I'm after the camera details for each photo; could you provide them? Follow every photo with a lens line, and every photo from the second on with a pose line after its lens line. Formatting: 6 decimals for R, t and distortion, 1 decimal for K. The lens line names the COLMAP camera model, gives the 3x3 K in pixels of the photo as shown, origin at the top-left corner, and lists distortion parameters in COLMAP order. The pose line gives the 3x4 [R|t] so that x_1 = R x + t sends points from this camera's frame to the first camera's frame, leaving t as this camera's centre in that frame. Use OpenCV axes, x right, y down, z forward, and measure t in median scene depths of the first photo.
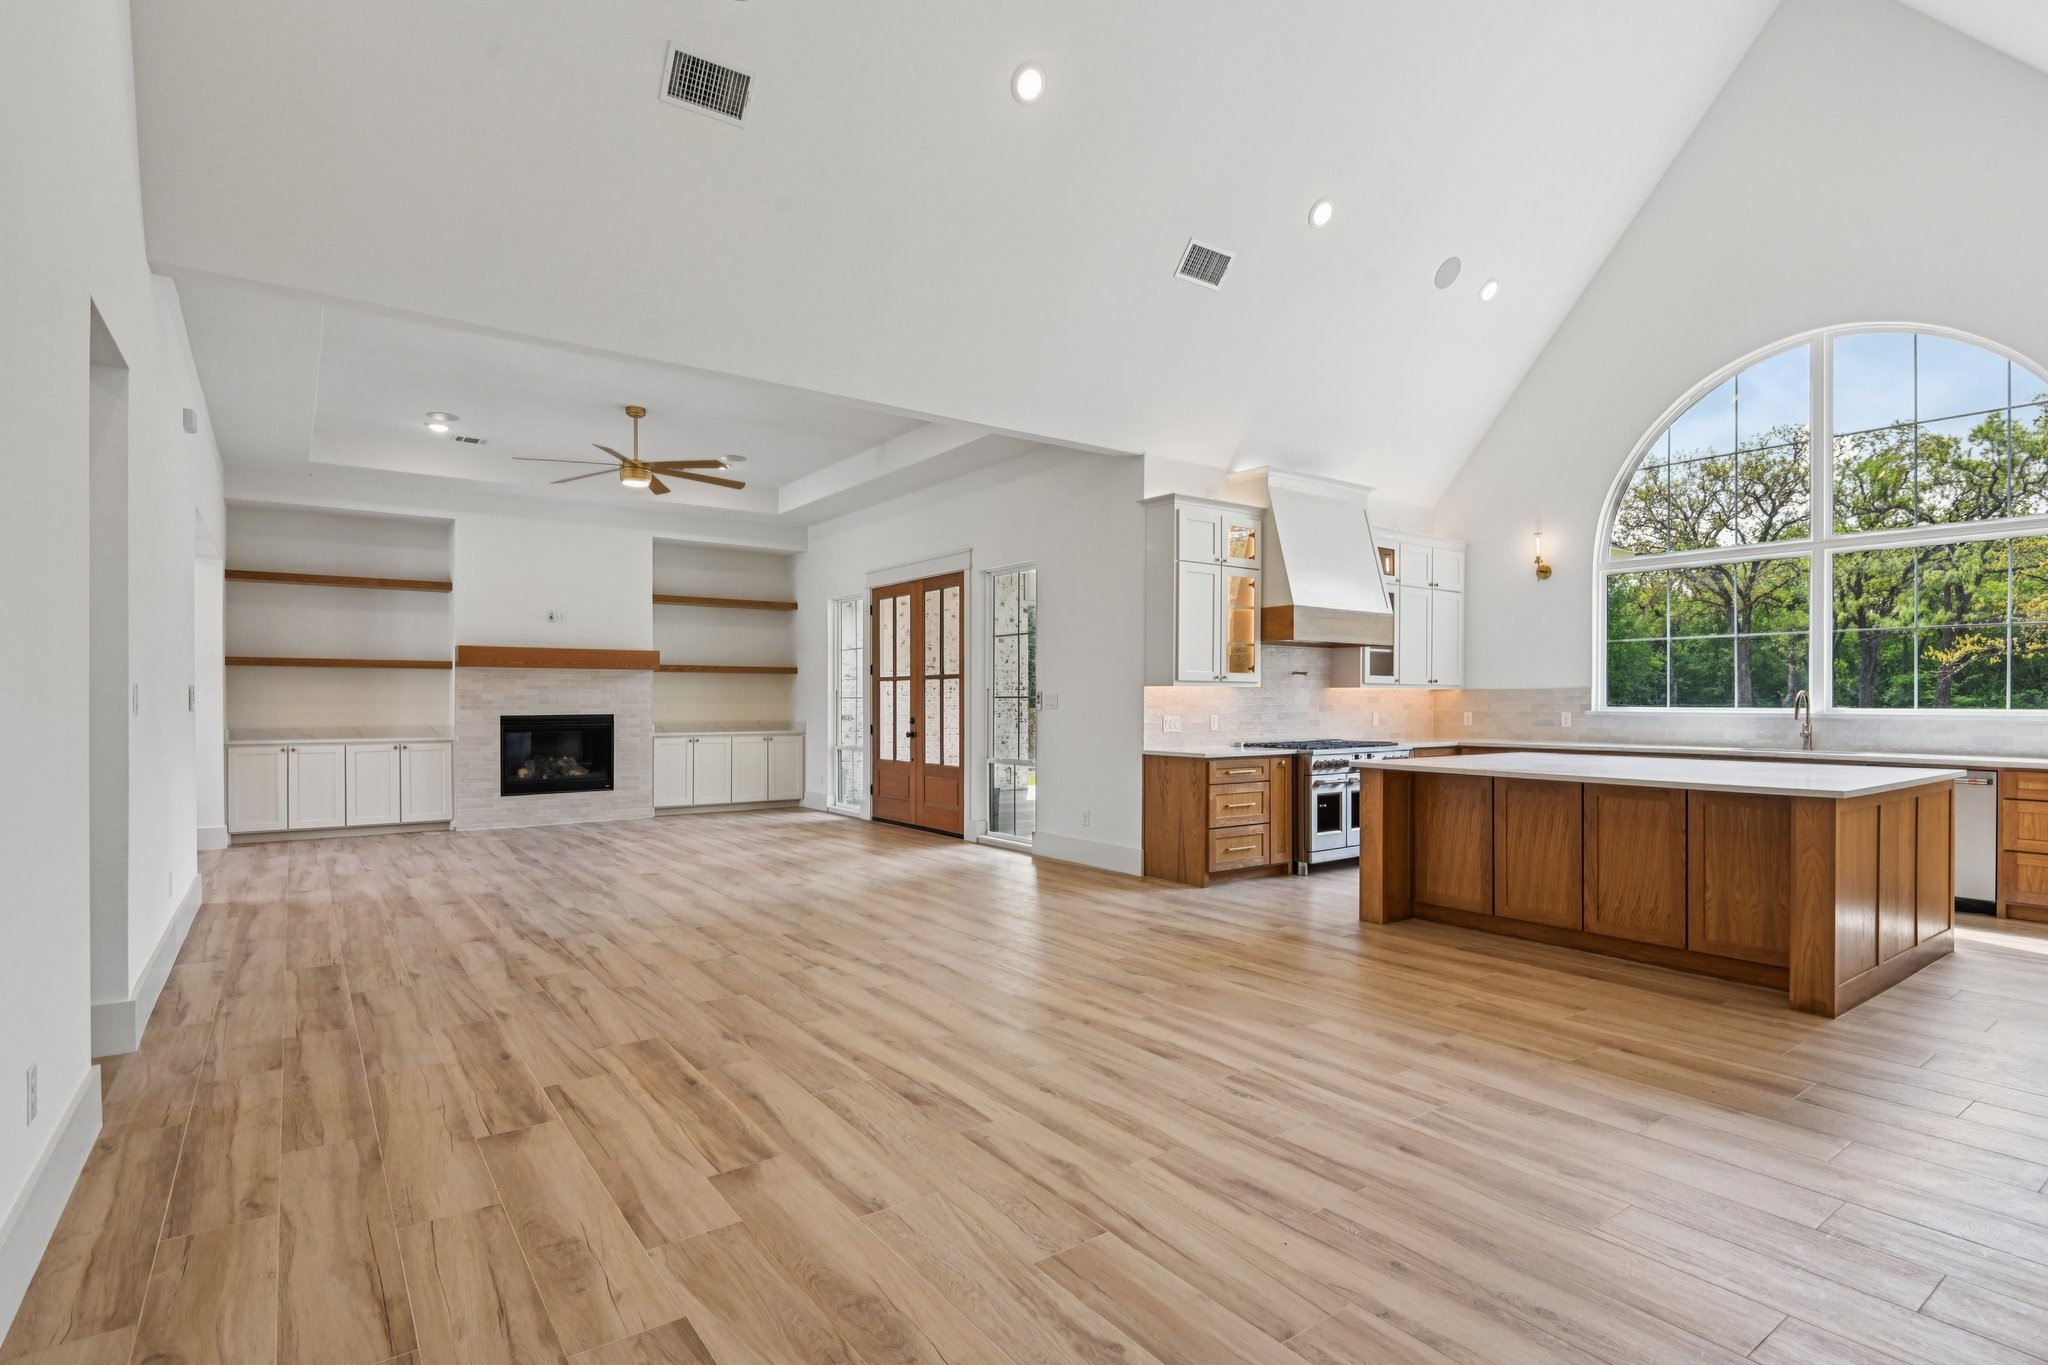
lens RADIAL K [[1009.5, 0, 1025.1], [0, 1009.5, 703.5], [0, 0, 1]] dist [-0.000115, -0.011798]
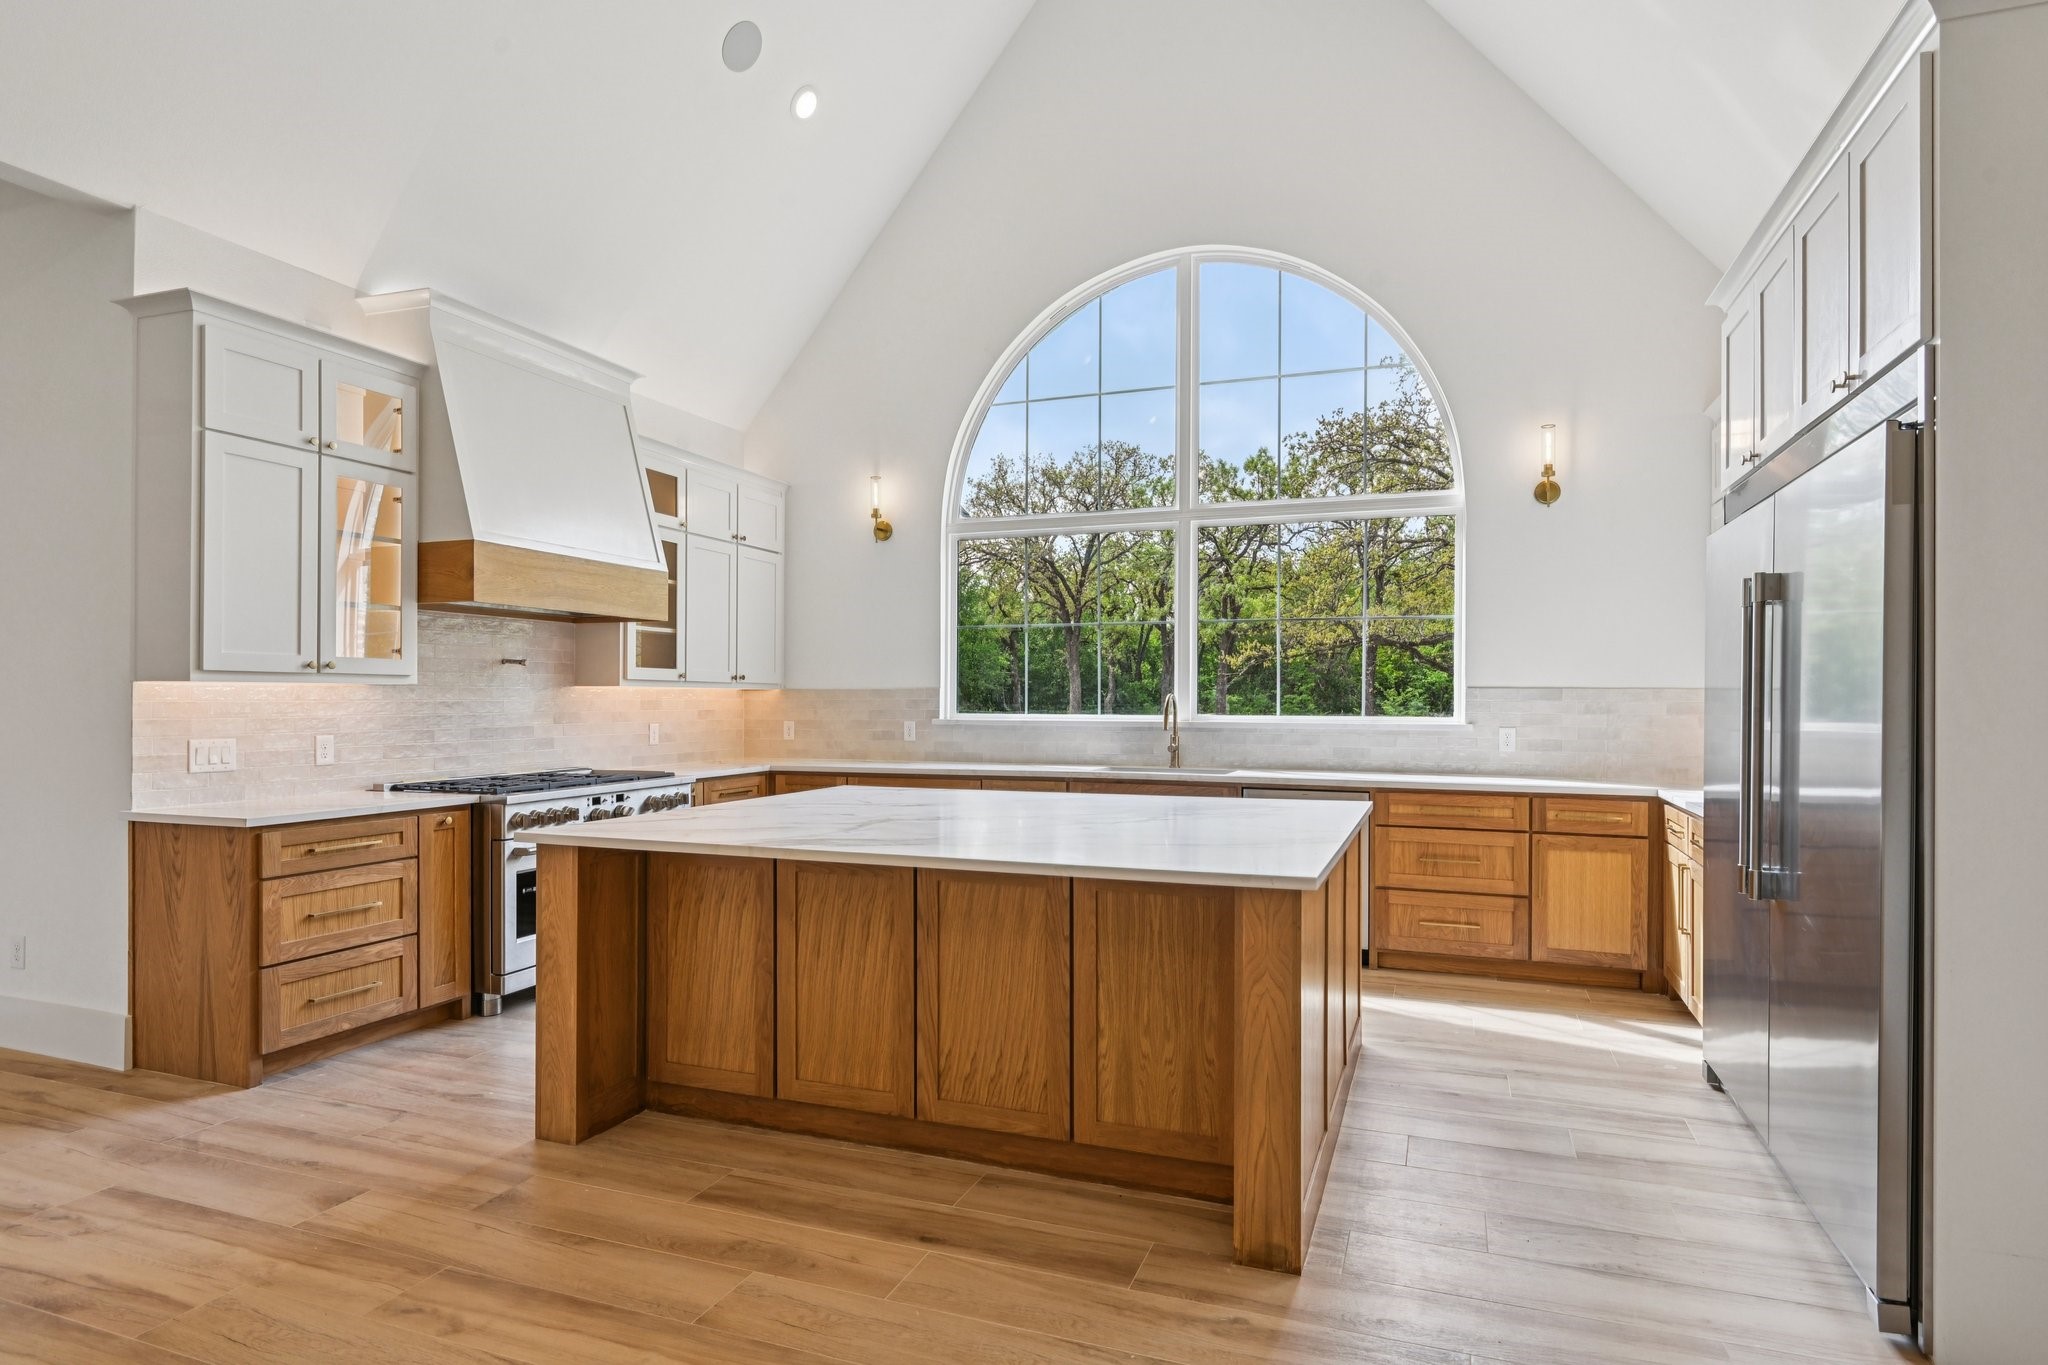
lens RADIAL K [[1113.5, 0, 1022.4], [0, 1113.5, 696.7], [0, 0, 1]] dist [0.004749, -0.000441]
pose [[0.838034, 0.001438, 0.545616, 0.173859], [0.000779, 0.999992, -0.003833, -0.006628], [-0.545617, 0.003637, 0.838026, 0.293421]]
